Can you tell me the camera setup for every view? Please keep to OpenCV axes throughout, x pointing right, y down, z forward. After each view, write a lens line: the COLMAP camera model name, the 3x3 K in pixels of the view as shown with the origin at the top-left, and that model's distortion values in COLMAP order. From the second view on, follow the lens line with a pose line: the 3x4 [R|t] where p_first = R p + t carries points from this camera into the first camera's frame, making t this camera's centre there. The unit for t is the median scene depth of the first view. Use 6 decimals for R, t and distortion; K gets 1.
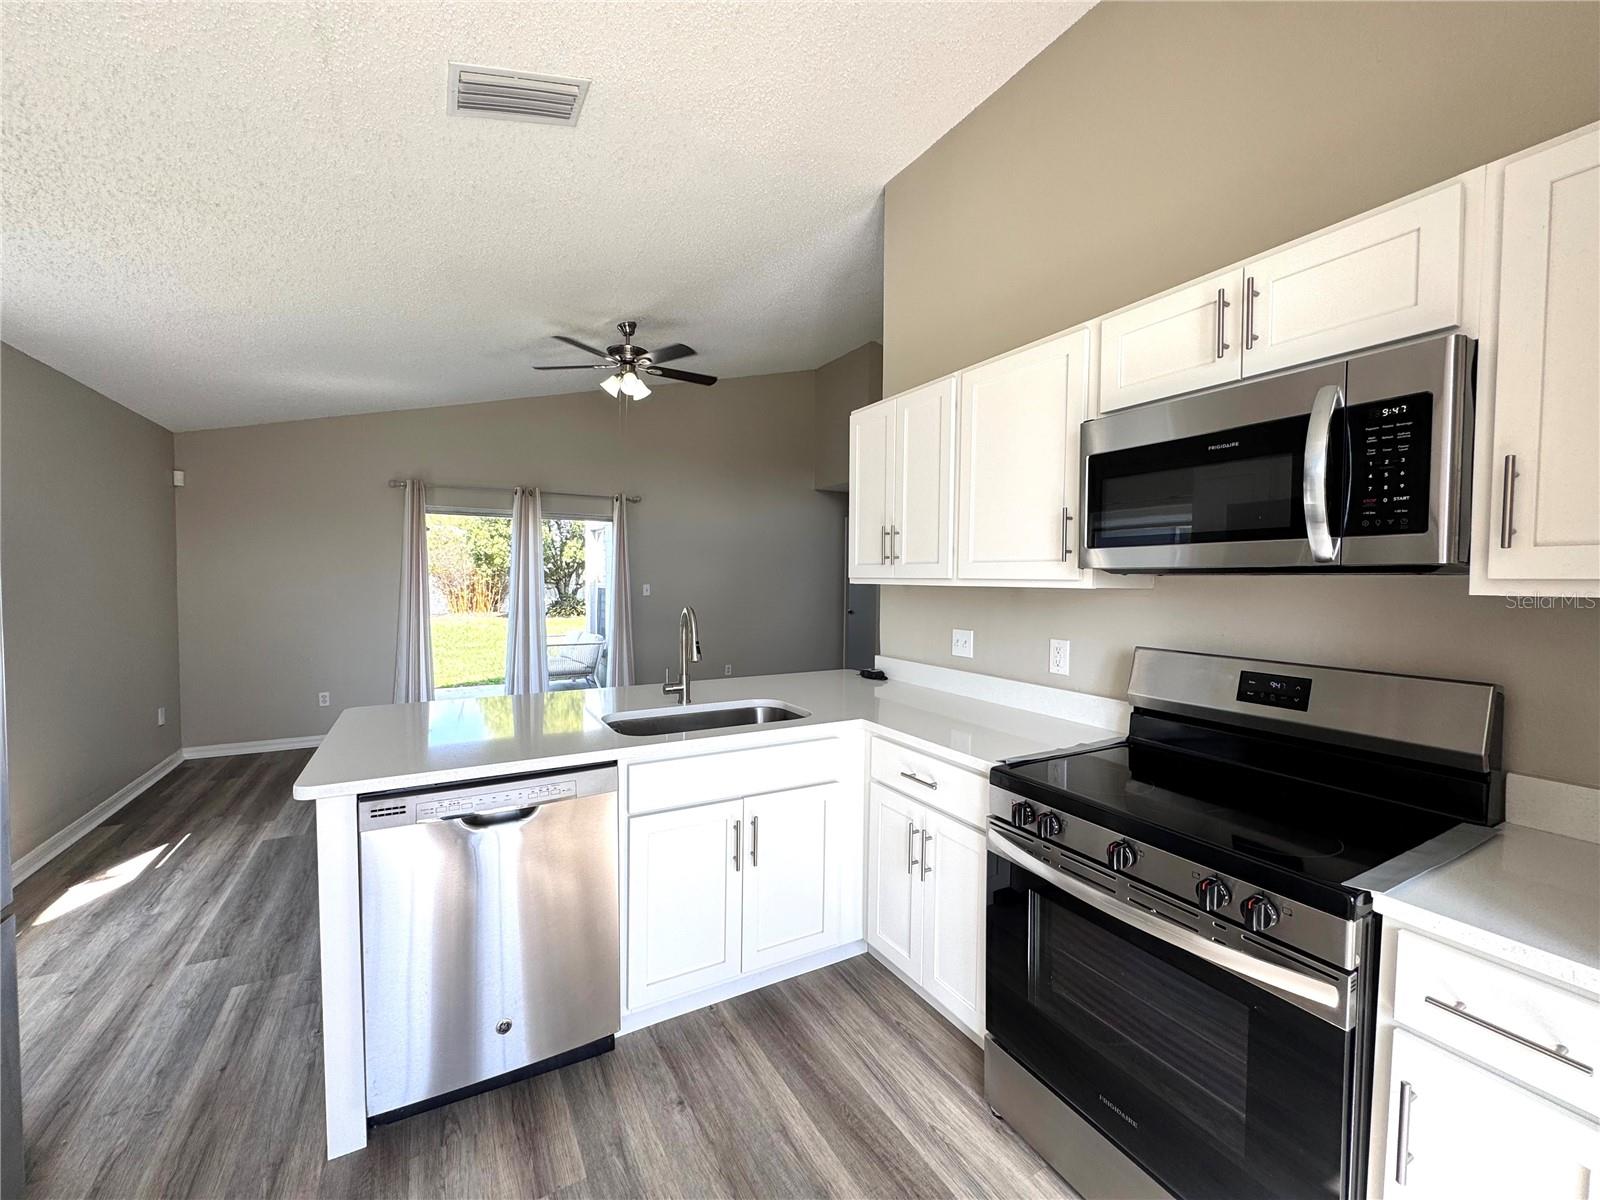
lens RADIAL K [[638.6, 0, 801.1], [0, 638.6, 601.8], [0, 0, 1]] dist [-0.001946, -0.000178]
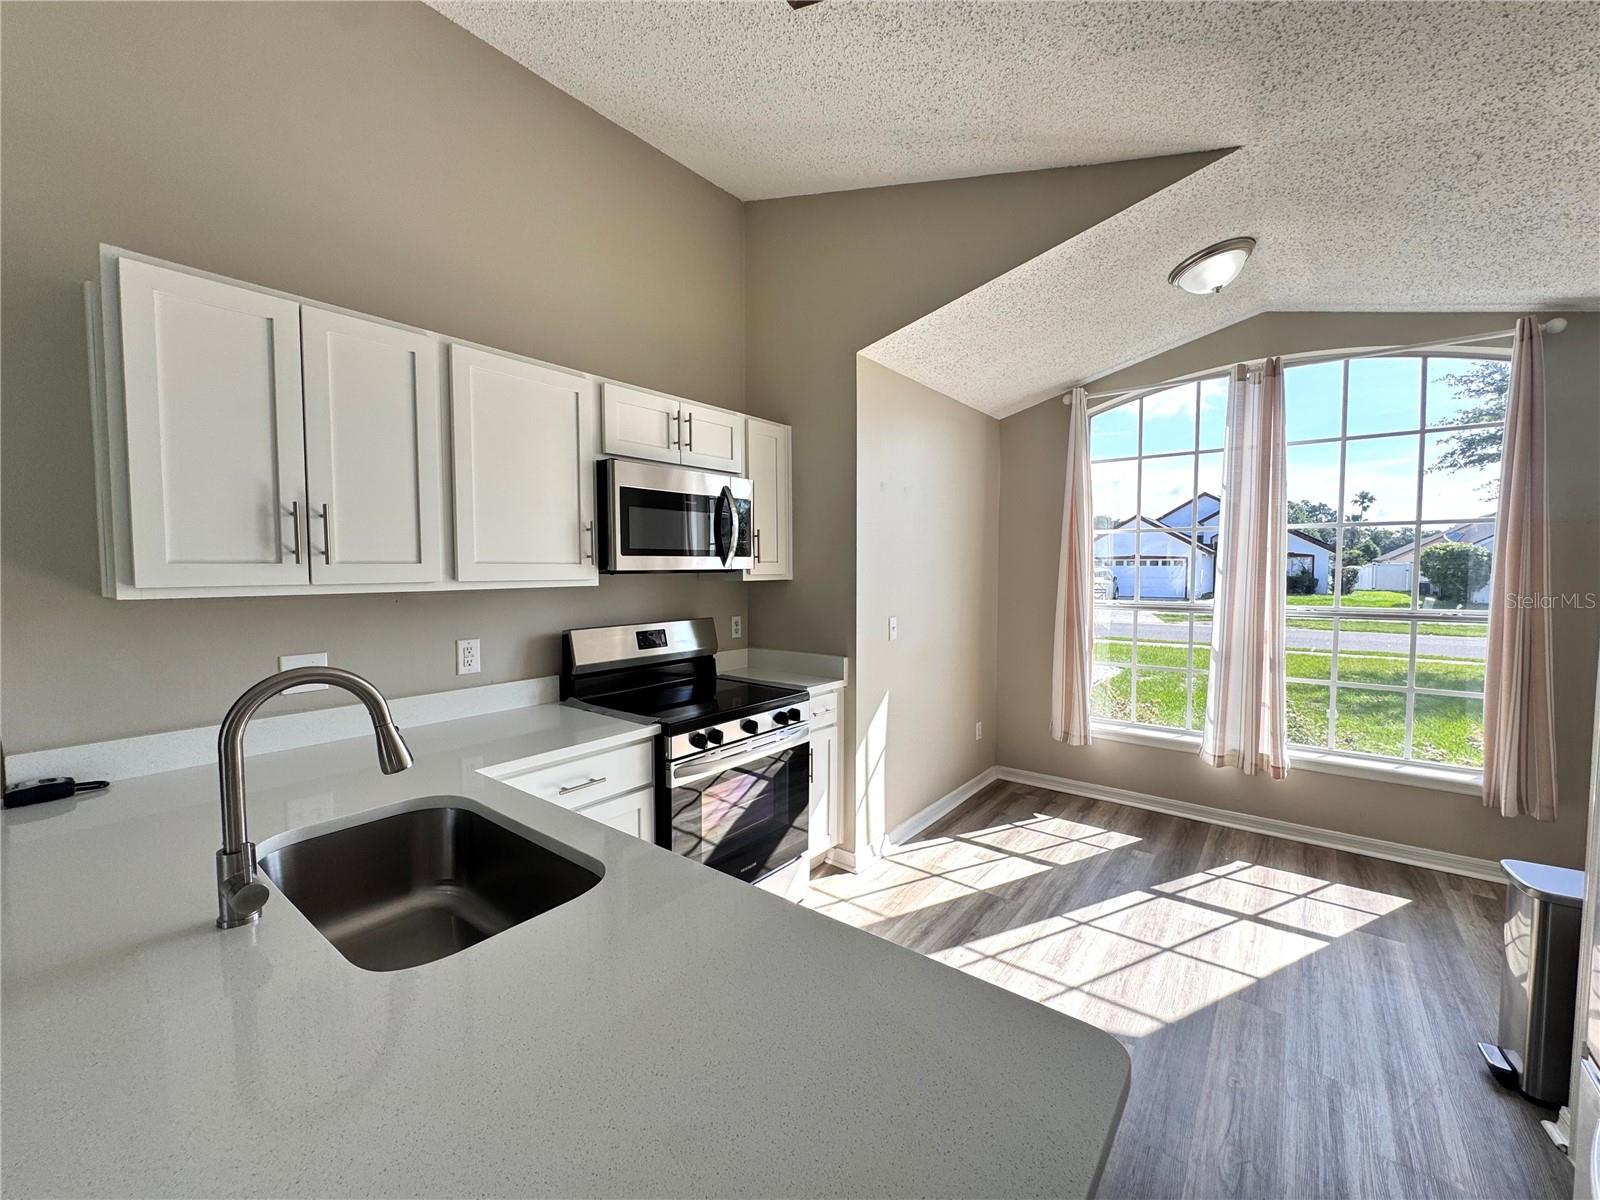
lens RADIAL K [[641.3, 0, 800.0], [0, 641.3, 600.0], [0, 0, 1]] dist [0.000572, 0.000175]
pose [[-0.375318, -0.055088, 0.925257, -0.604732], [0.033435, 0.996778, 0.072909, -0.049043], [-0.926293, 0.058300, -0.372267, 0.739990]]
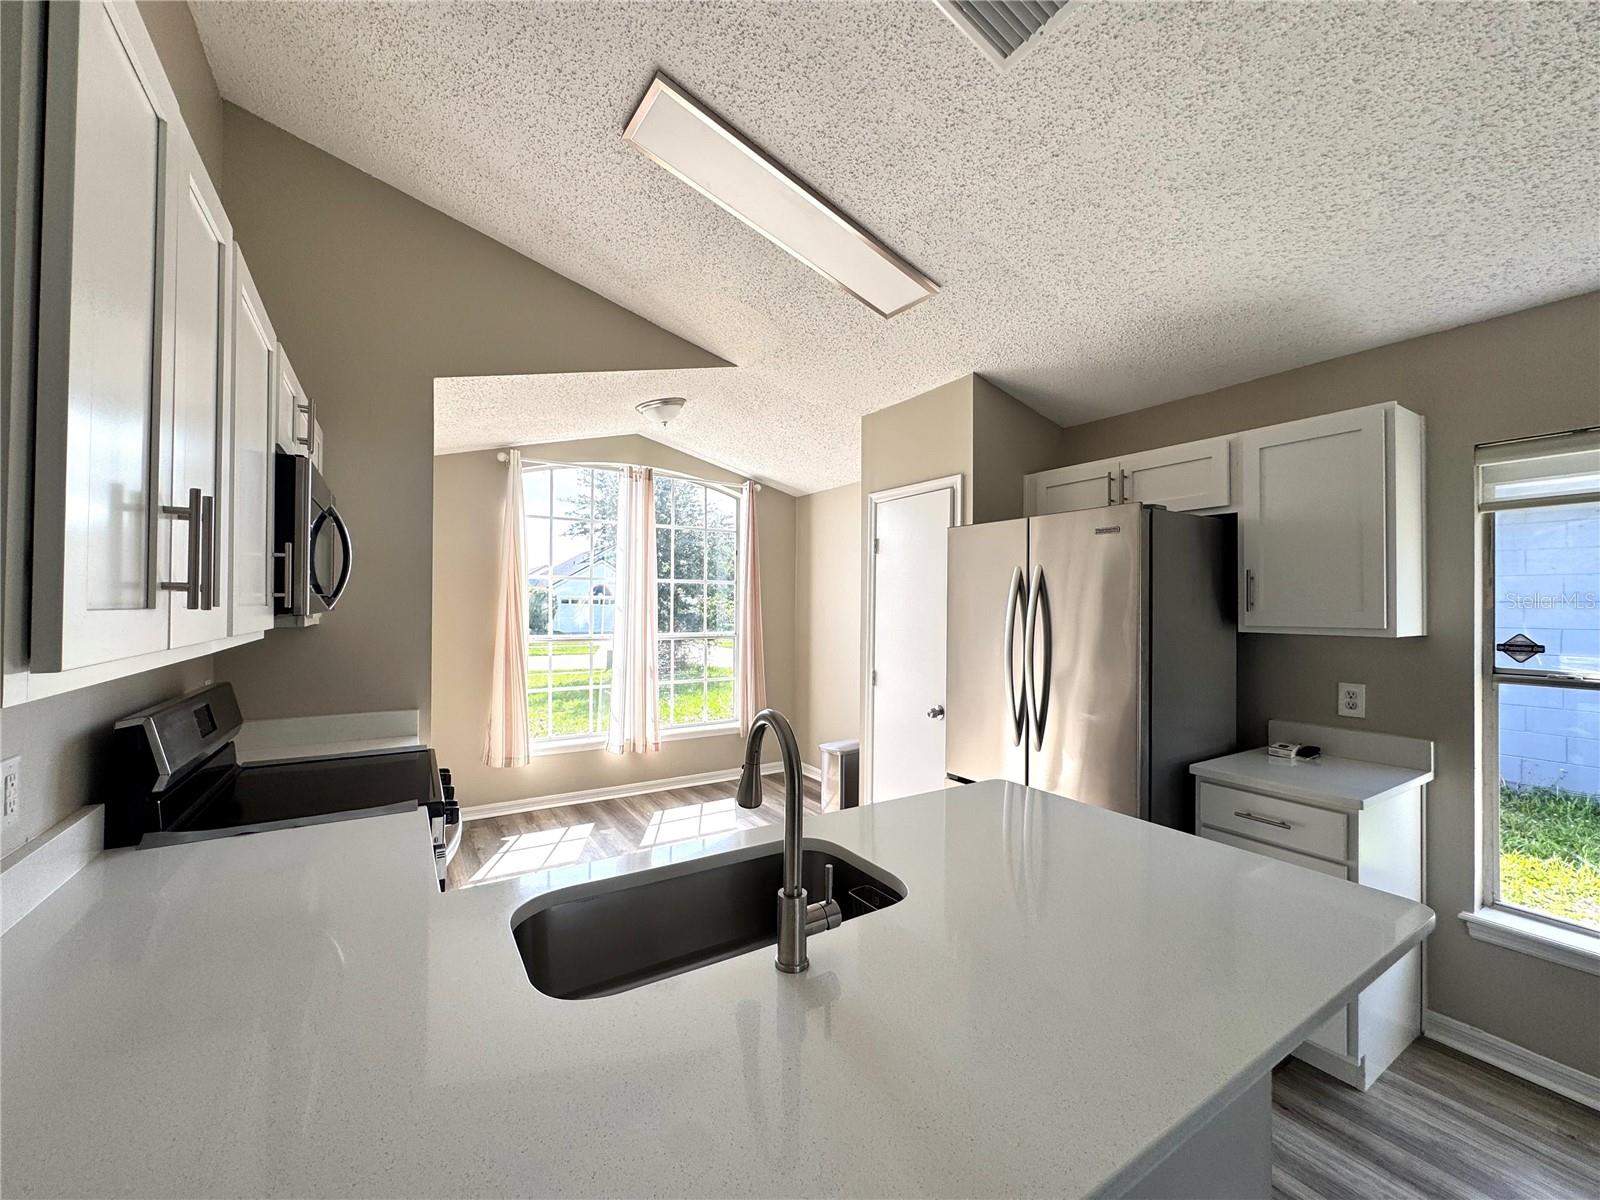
lens RADIAL K [[641.4, 0, 800.0], [0, 641.4, 600.0], [0, 0, 1]] dist [0.003051, 0.000373]
pose [[-0.998899, -0.014661, -0.044571, -0.150090], [-0.015978, 0.999442, 0.029339, -0.073224], [0.044116, 0.030019, -0.998575, 1.266099]]
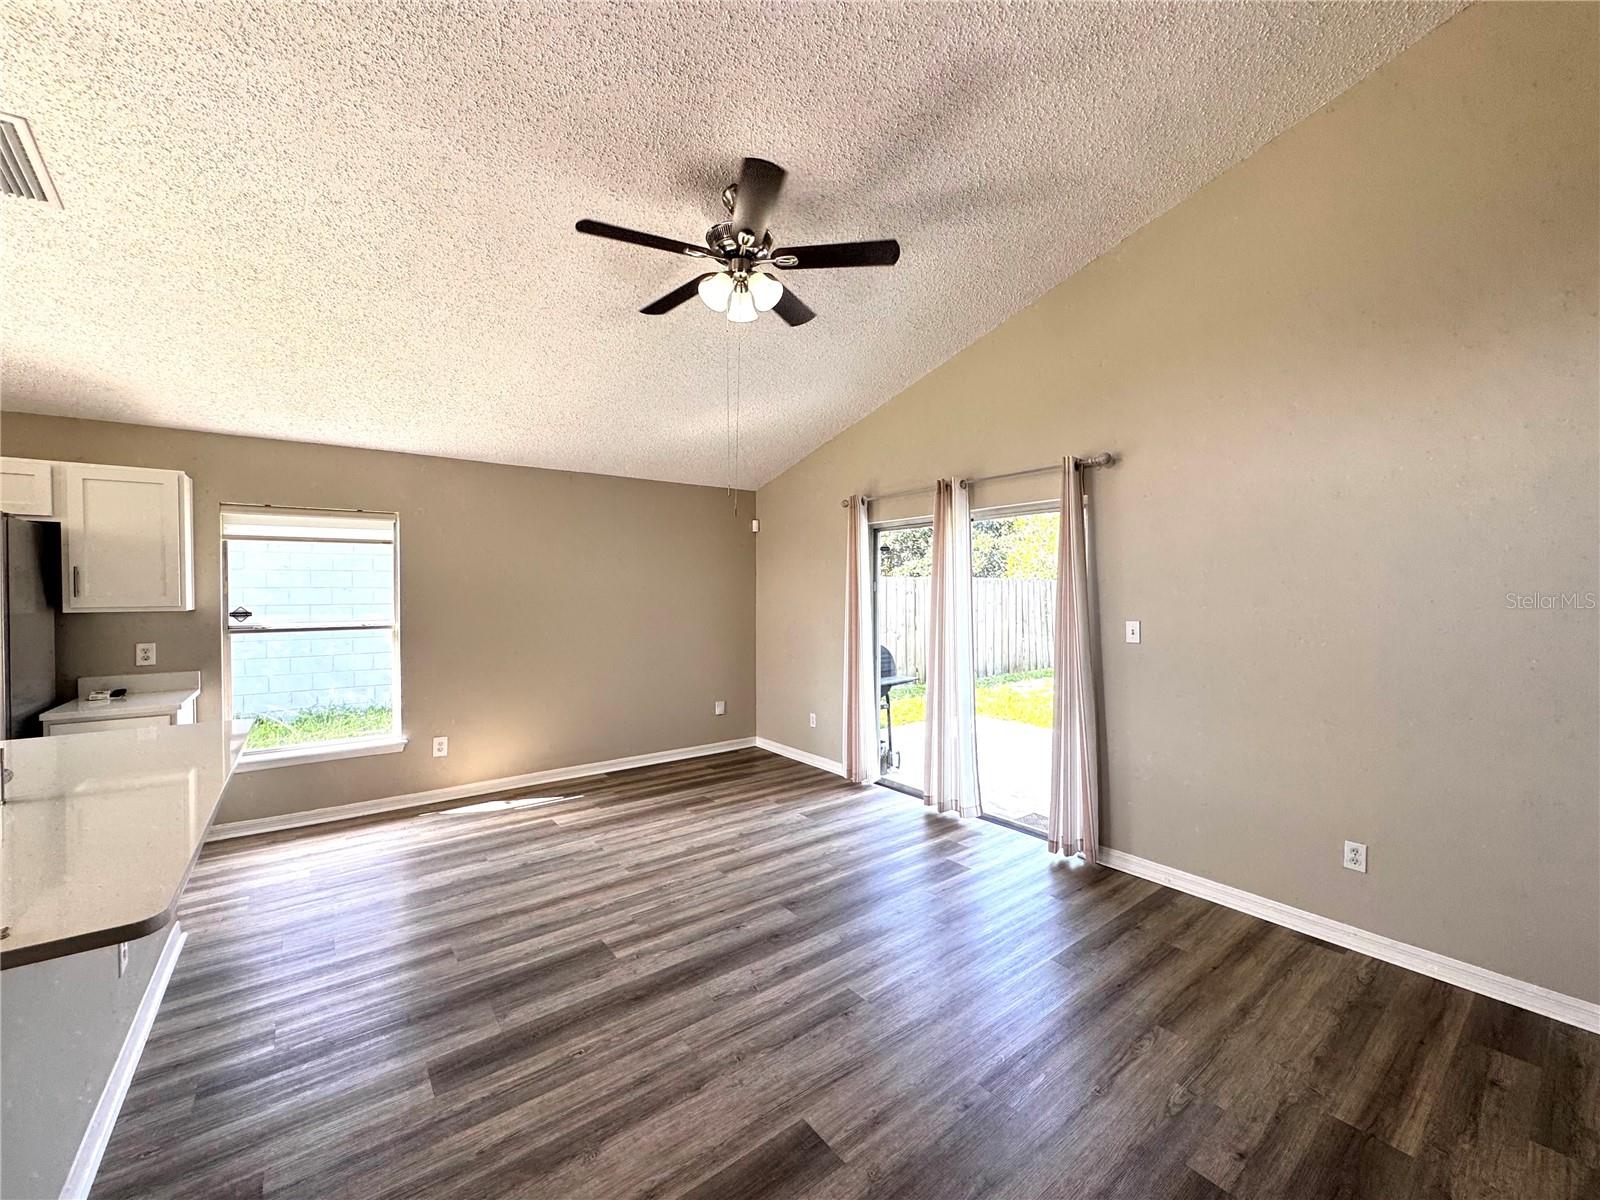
lens RADIAL K [[635.6, 0, 800.0], [0, 635.6, 600.0], [0, 0, 1]] dist [-0.001534, -0.000068]
pose [[0.134201, 0.004700, -0.990943, 0.539731], [-0.034580, 0.999402, 0.000057, -0.082785], [0.990351, 0.034259, 0.134284, 1.589877]]
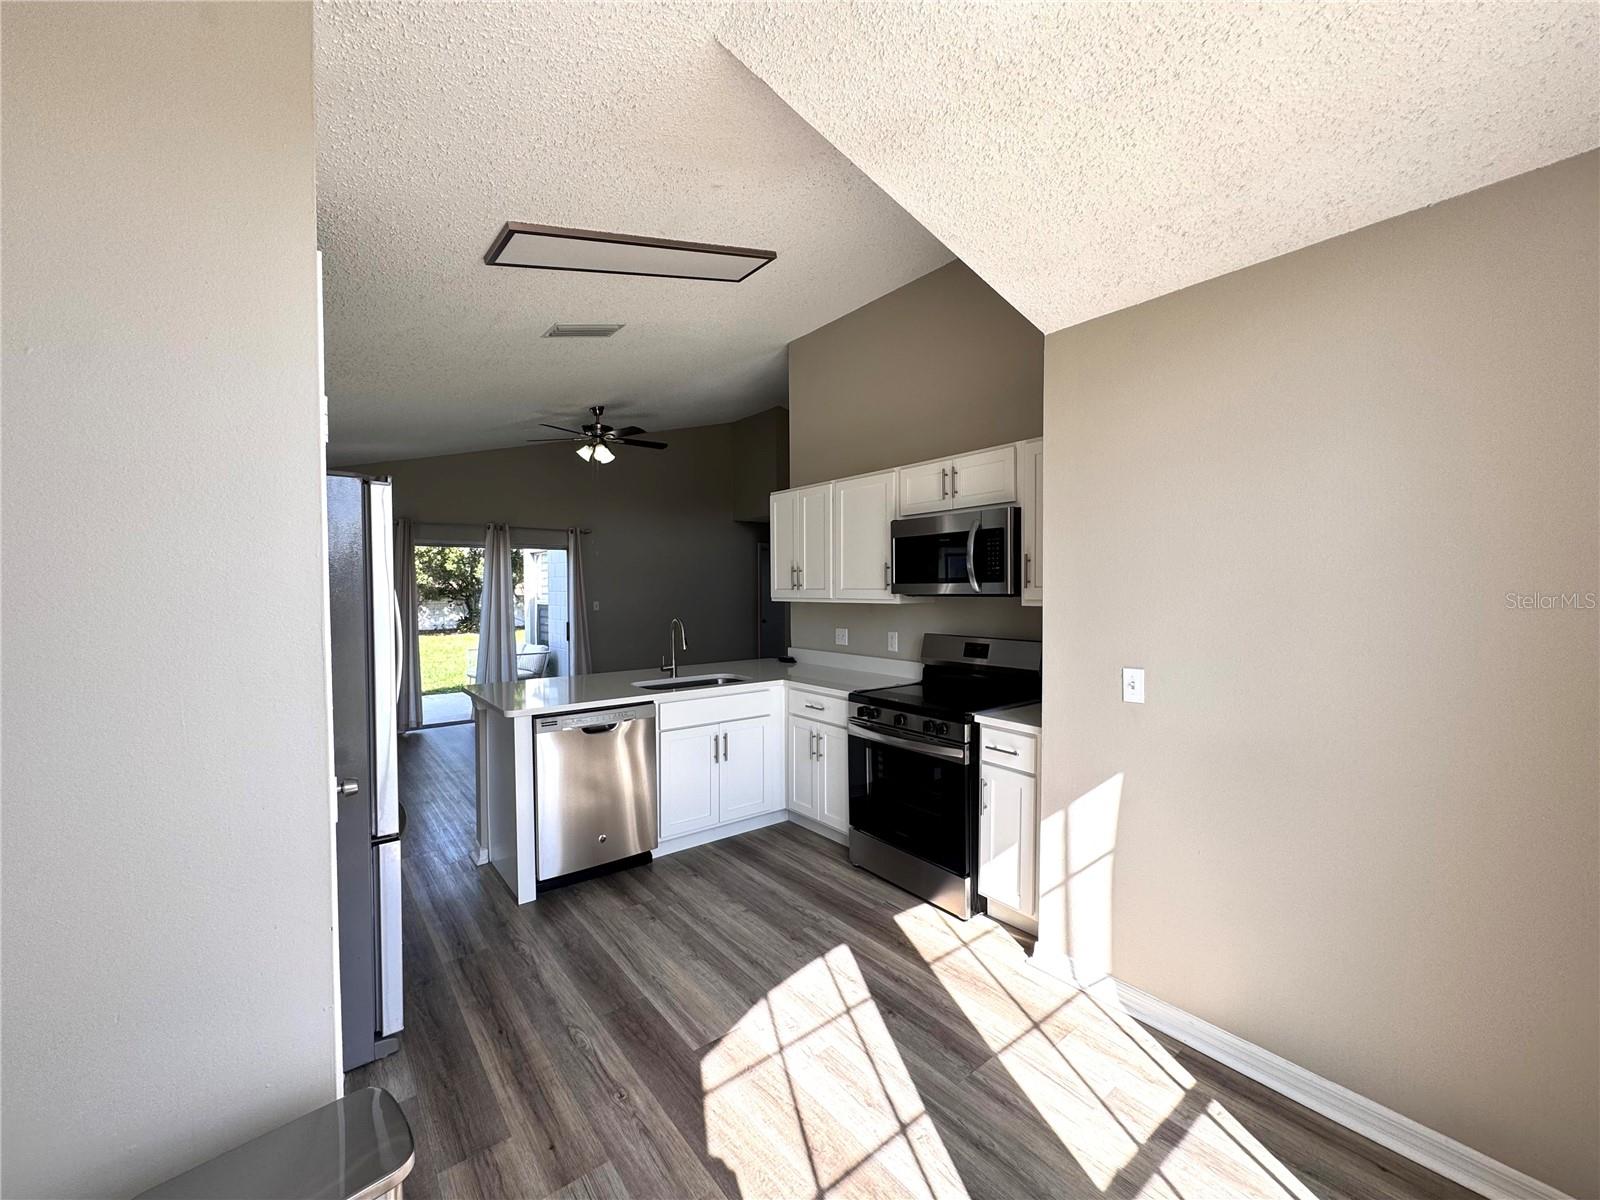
lens RADIAL K [[641.3, 0, 800.0], [0, 641.3, 600.0], [0, 0, 1]] dist [0.000572, 0.000175]
pose [[0.989136, -0.017317, 0.145976, -0.090375], [0.020021, 0.999654, -0.017076, -0.003040], [-0.145630, 0.019814, 0.989141, -0.609214]]
